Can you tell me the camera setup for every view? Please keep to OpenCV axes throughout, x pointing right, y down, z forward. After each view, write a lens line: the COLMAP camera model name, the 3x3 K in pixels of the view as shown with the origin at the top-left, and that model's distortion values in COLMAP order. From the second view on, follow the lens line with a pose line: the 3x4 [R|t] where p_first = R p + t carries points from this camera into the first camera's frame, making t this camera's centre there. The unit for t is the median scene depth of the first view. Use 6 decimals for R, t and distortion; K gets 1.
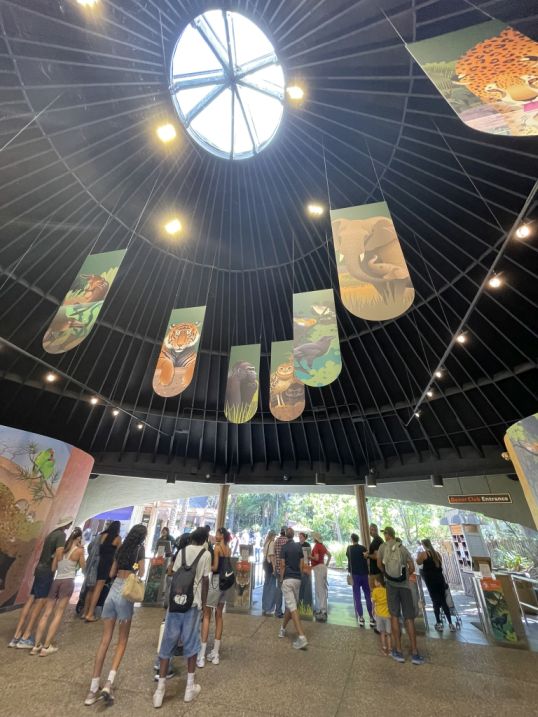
lens RADIAL K [[286.4, 0, 269.5], [0, 286.4, 356.3], [0, 0, 1]] dist [-0.002769, -0.000104]
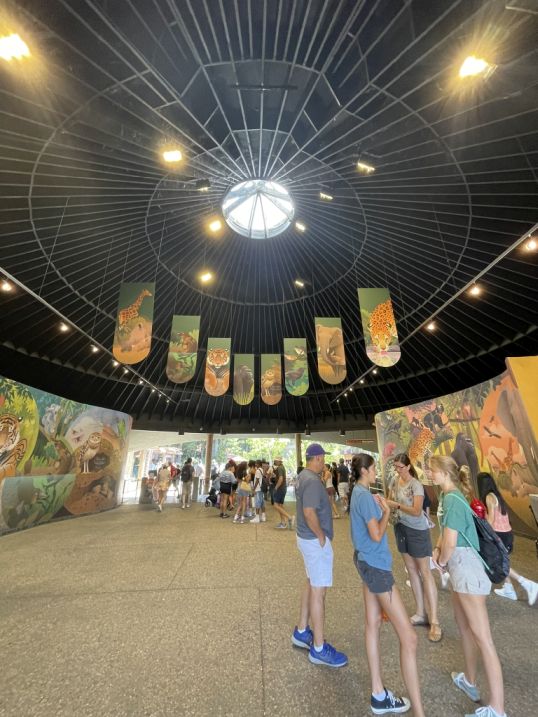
lens RADIAL K [[286.4, 0, 267.6], [0, 286.4, 356.4], [0, 0, 1]] dist [-0.002769, -0.000104]
pose [[0.968692, 0.051670, 0.242829, -0.406823], [-0.098369, 0.977931, 0.184324, -0.391765], [-0.227946, -0.202440, 0.952396, -0.630272]]
